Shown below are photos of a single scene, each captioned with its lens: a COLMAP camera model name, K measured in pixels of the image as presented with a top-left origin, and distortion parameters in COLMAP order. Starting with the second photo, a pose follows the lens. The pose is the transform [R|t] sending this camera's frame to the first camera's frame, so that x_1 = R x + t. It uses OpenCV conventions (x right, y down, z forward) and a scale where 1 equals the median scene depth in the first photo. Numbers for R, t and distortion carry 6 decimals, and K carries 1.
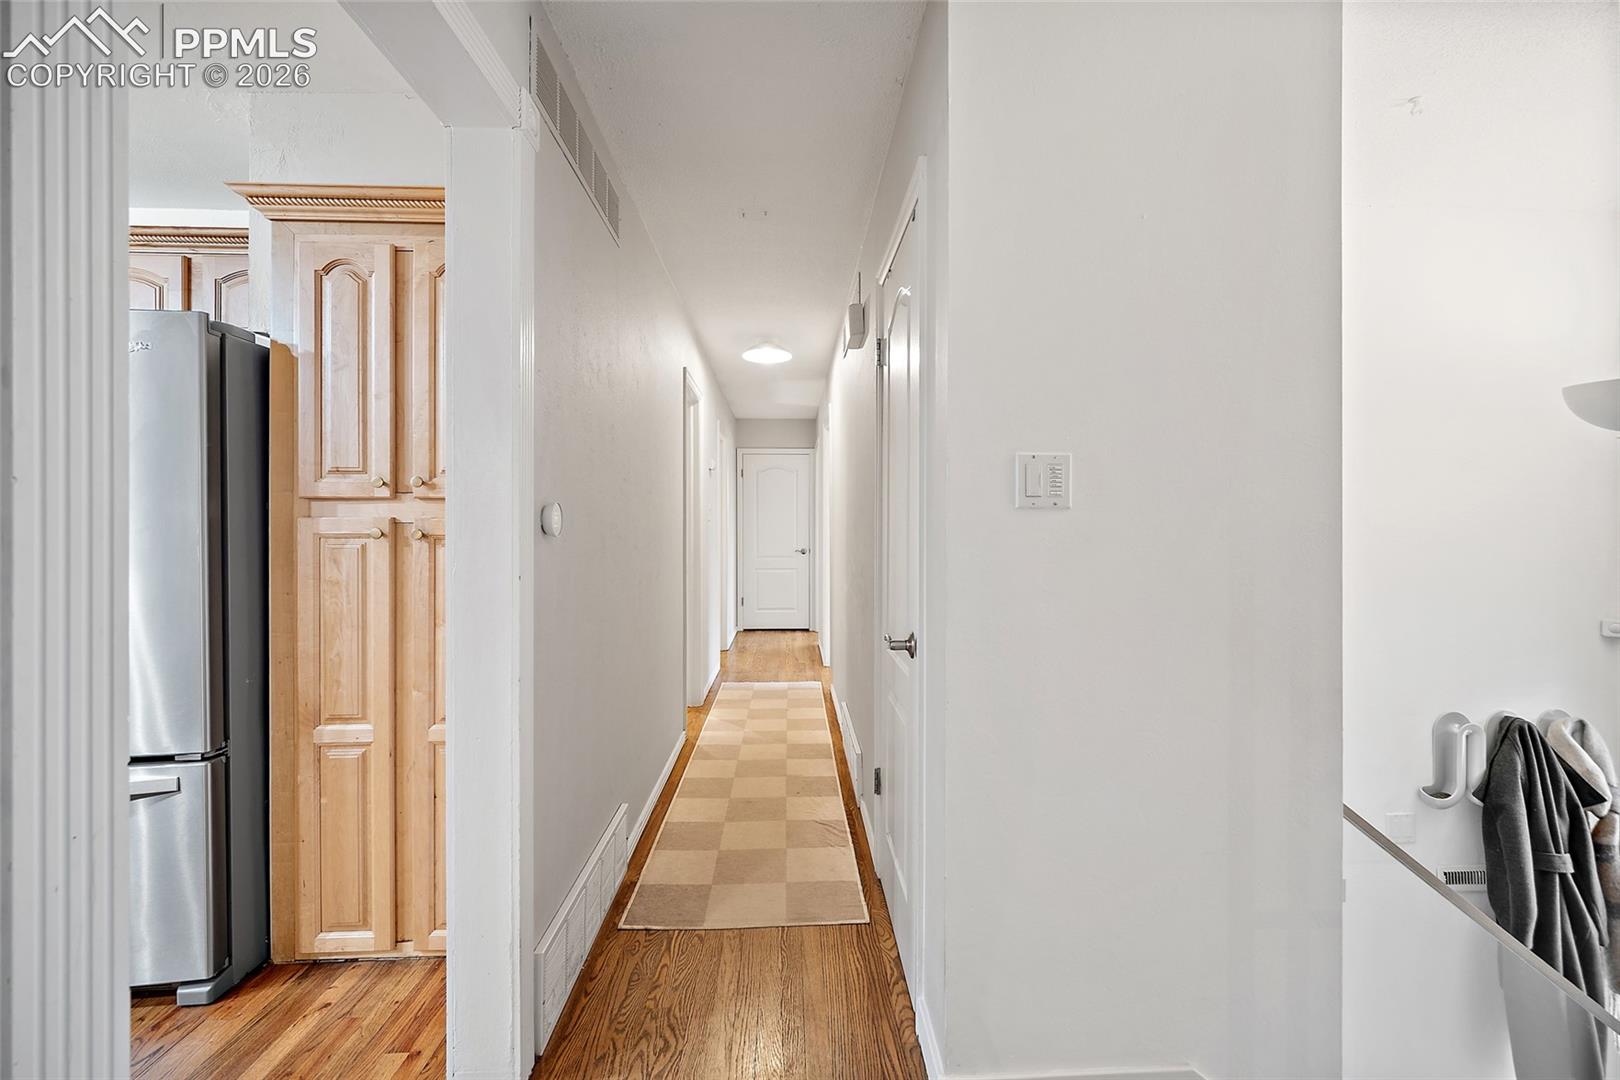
lens RADIAL K [[652.5, 0, 838.5], [0, 652.5, 513.3], [0, 0, 1]] dist [-0.002561, 0.000012]
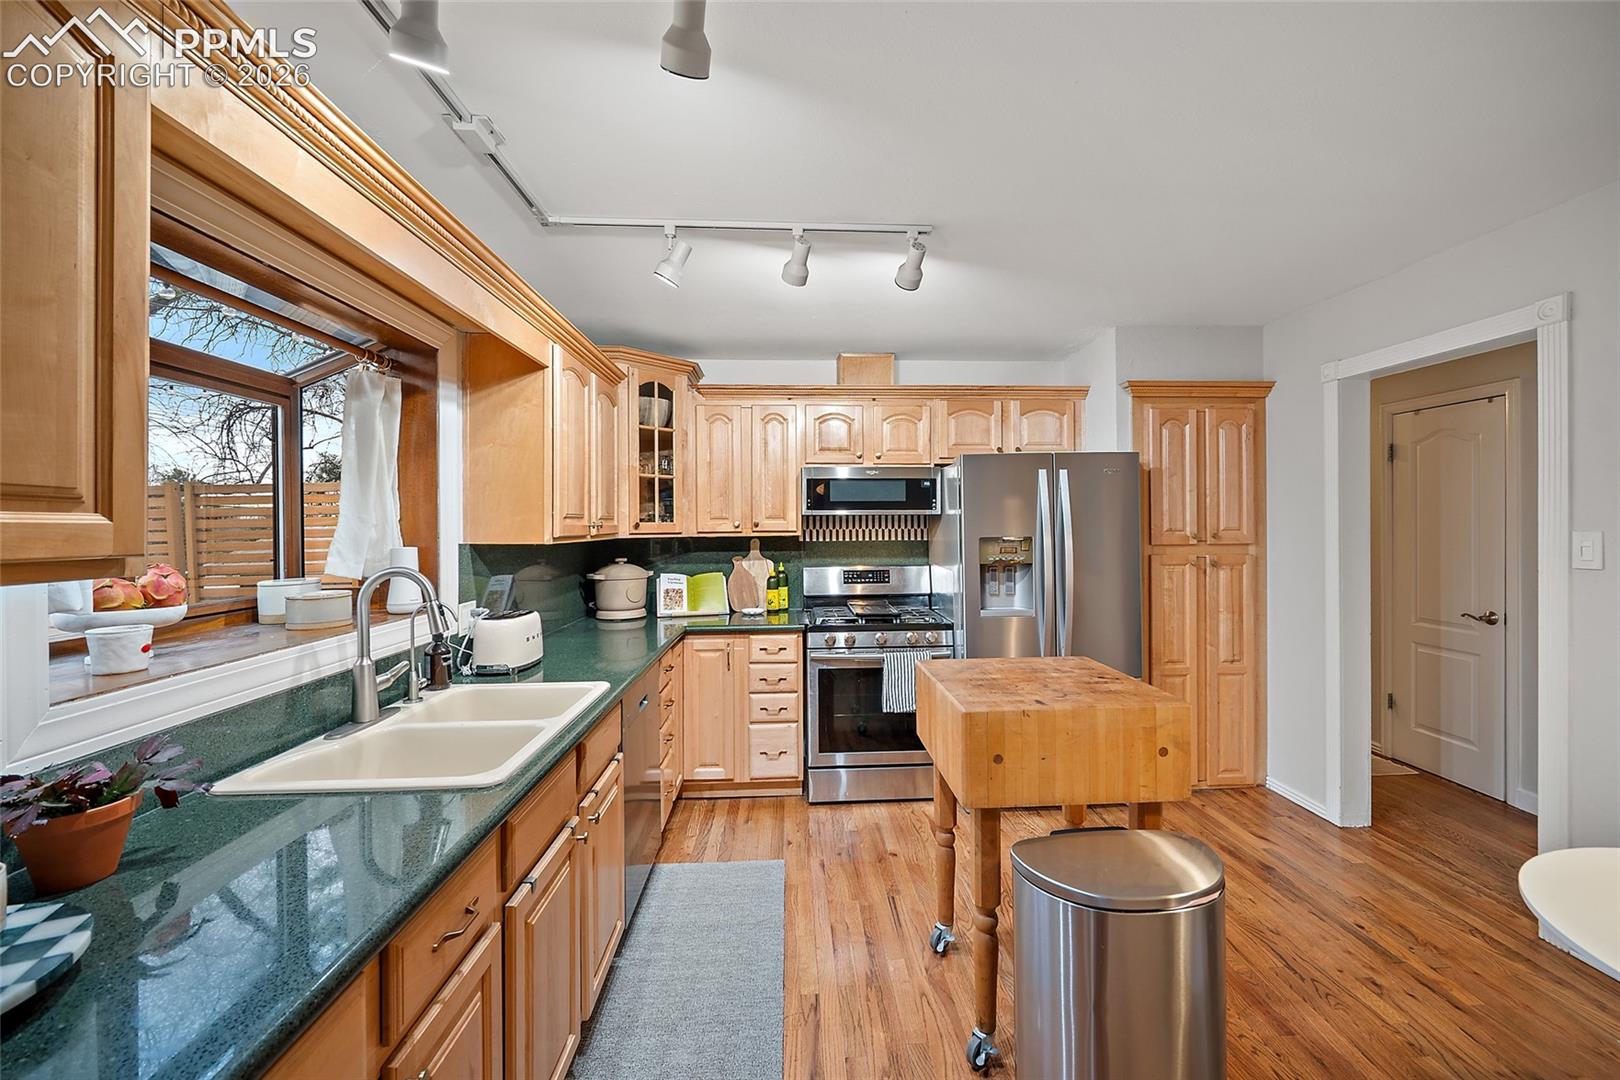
lens RADIAL K [[652.5, 0, 838.5], [0, 652.5, 513.3], [0, 0, 1]] dist [-0.002561, 0.000012]
pose [[0.999870, -0.004817, 0.015407, -1.751689], [0.004774, 0.999984, 0.002867, -0.123100], [-0.015420, -0.002793, 0.999877, -0.864317]]
